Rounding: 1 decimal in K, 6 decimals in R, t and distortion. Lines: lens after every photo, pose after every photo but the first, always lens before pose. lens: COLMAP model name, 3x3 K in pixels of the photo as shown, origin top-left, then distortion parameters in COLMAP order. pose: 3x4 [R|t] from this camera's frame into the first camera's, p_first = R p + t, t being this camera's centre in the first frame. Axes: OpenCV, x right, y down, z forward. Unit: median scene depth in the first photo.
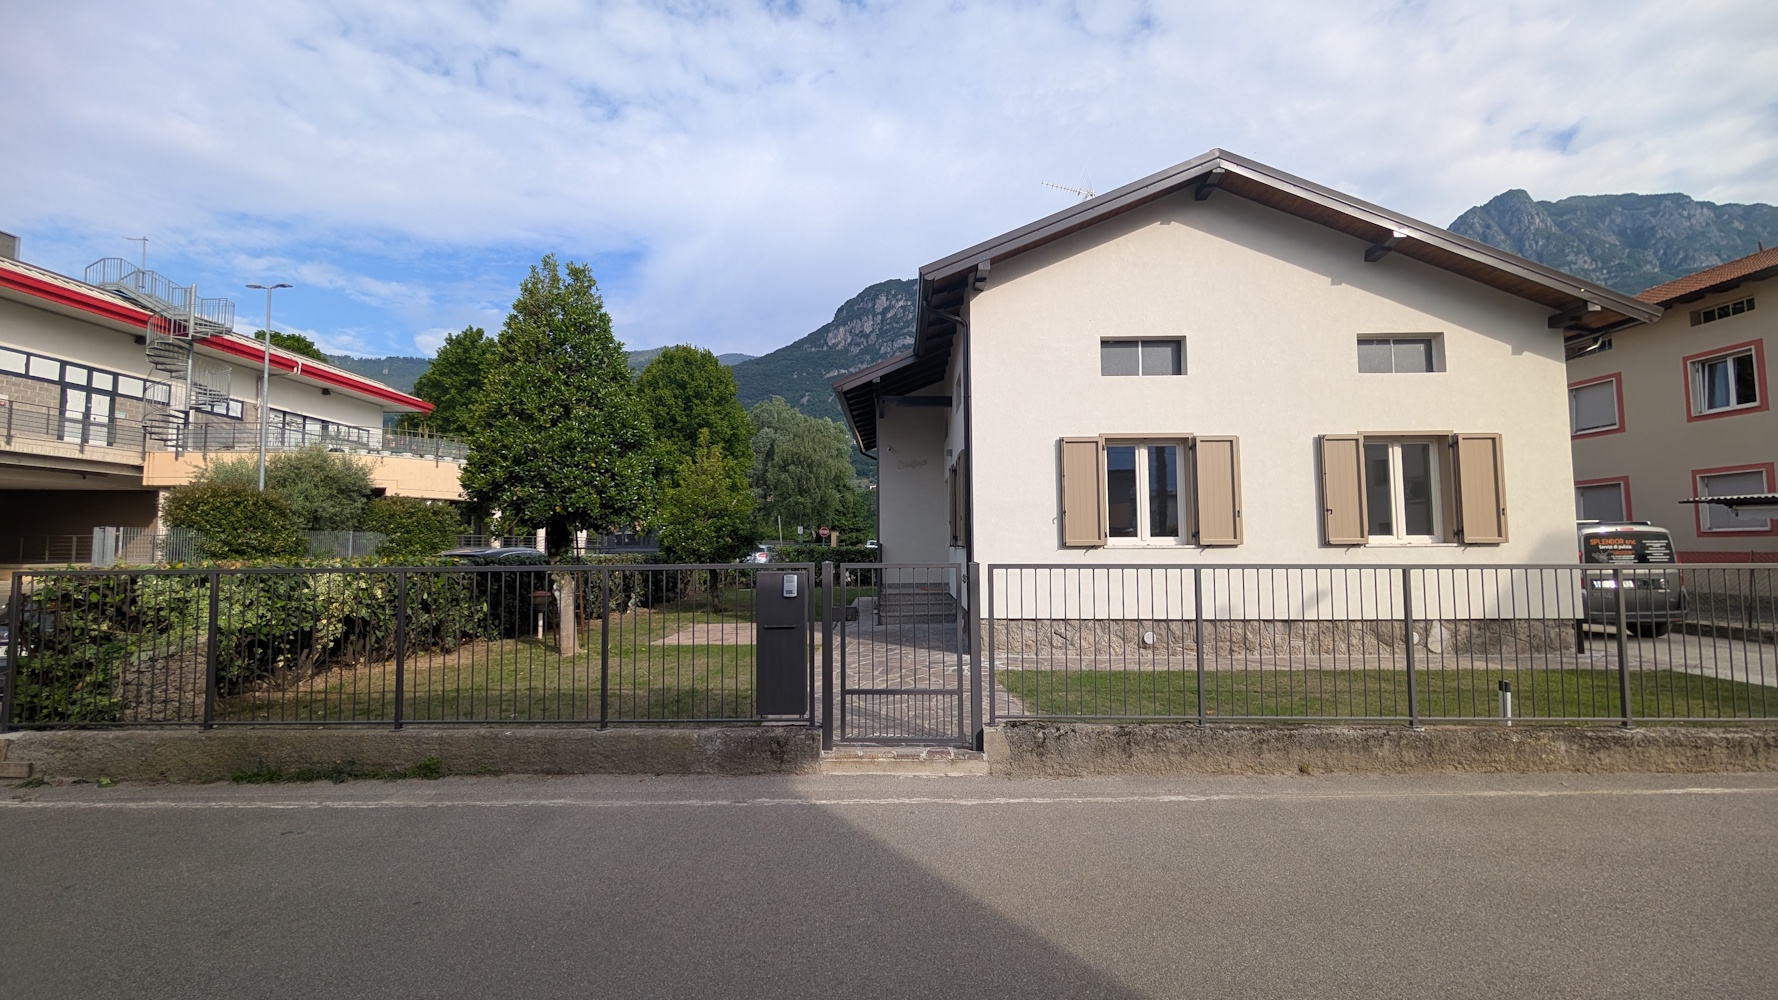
lens RADIAL K [[679.8, 0, 882.4], [0, 679.8, 494.1], [0, 0, 1]] dist [-0.009047, 0.000067]
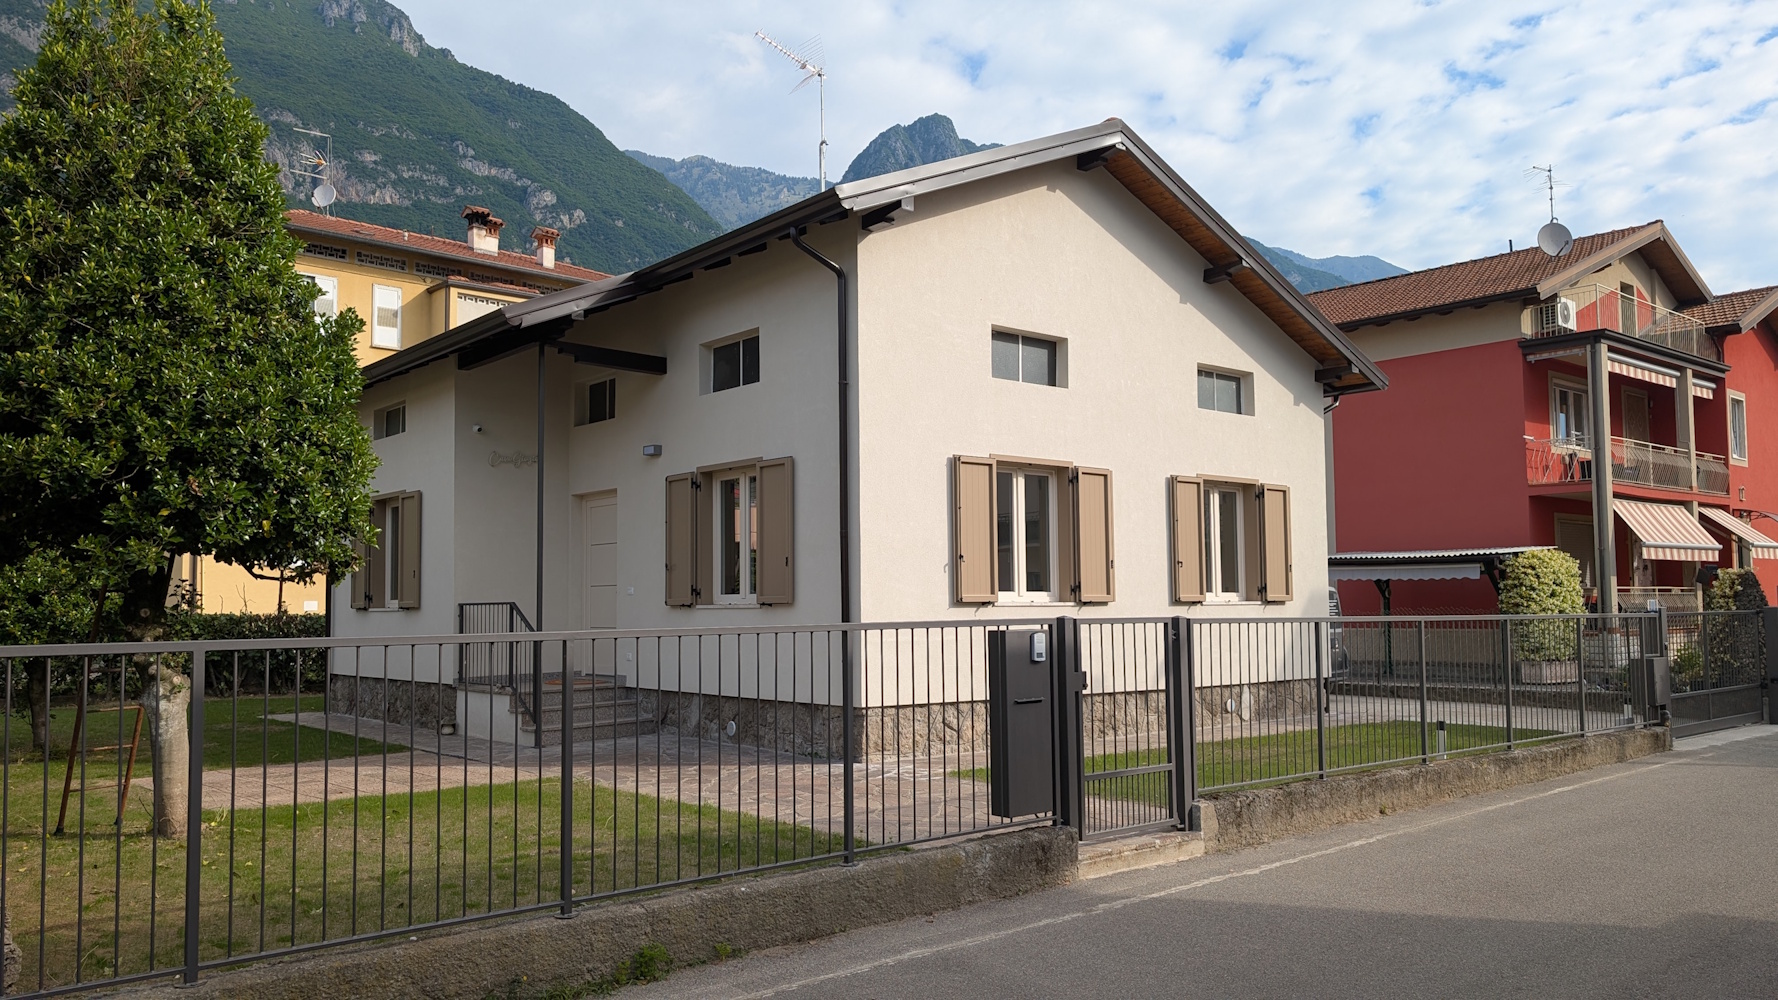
lens RADIAL K [[1276.9, 0, 886.9], [0, 1276.9, 512.1], [0, 0, 1]] dist [-0.019533, -0.009303]
pose [[0.755575, 0.048450, 0.653268, -0.691877], [-0.048873, 0.998651, -0.017539, 0.006022], [-0.653236, -0.018675, 0.756924, 0.003297]]
